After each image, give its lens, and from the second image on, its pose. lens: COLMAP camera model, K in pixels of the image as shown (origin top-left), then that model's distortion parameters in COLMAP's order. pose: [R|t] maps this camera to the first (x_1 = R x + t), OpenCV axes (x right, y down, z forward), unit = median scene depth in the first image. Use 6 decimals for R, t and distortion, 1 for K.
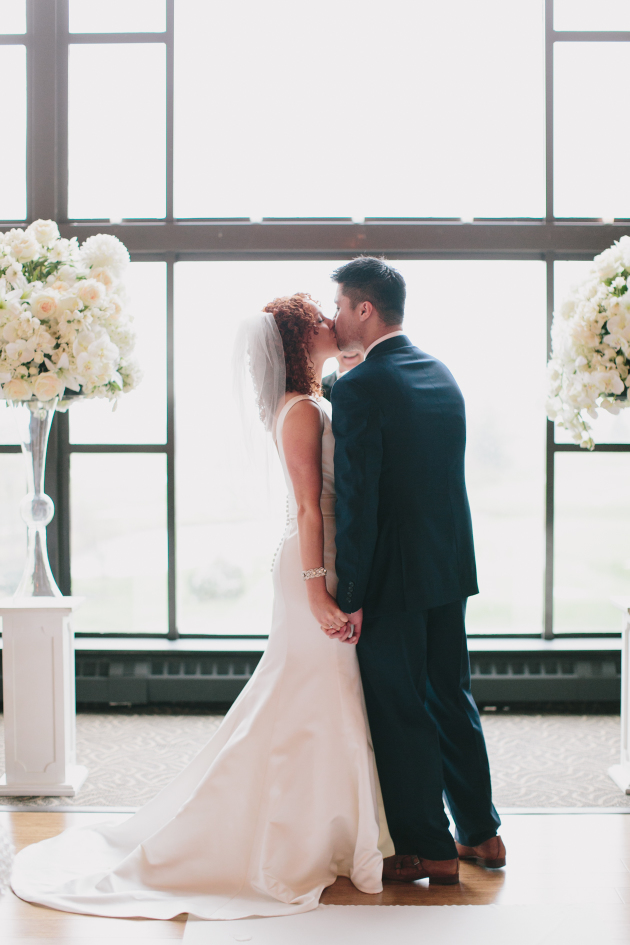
lens RADIAL K [[1341.7, 0, 321.9], [0, 1341.7, 457.6], [0, 0, 1]] dist [-0.049632, 0.000000]
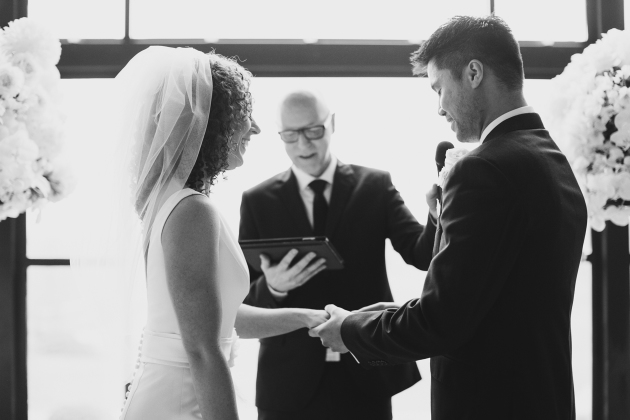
lens RADIAL K [[894.5, 0, 315.1], [0, 894.5, 205.5], [0, 0, 1]] dist [-0.049632, 0.000000]
pose [[0.998367, -0.003356, 0.057034, -0.012285], [0.006762, 0.998198, -0.059628, -0.010997], [-0.056731, 0.059916, 0.996590, 0.429750]]
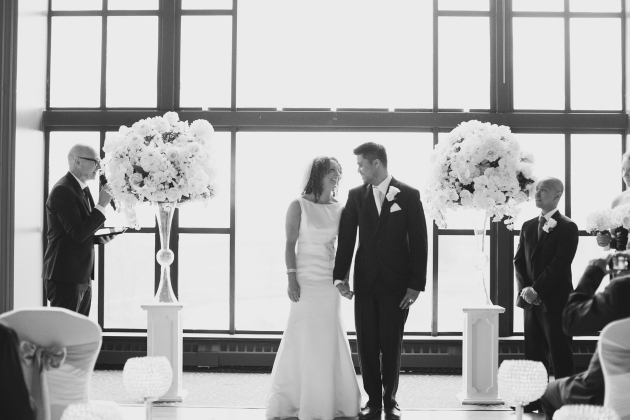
lens RADIAL K [[894.5, 0, 314.3], [0, 894.5, 207.9], [0, 0, 1]] dist [-0.049632, 0.000000]
pose [[0.999826, 0.008515, -0.016601, 0.029883], [-0.009345, 0.998677, -0.050569, 0.032322], [0.016148, 0.050716, 0.998583, -0.332606]]
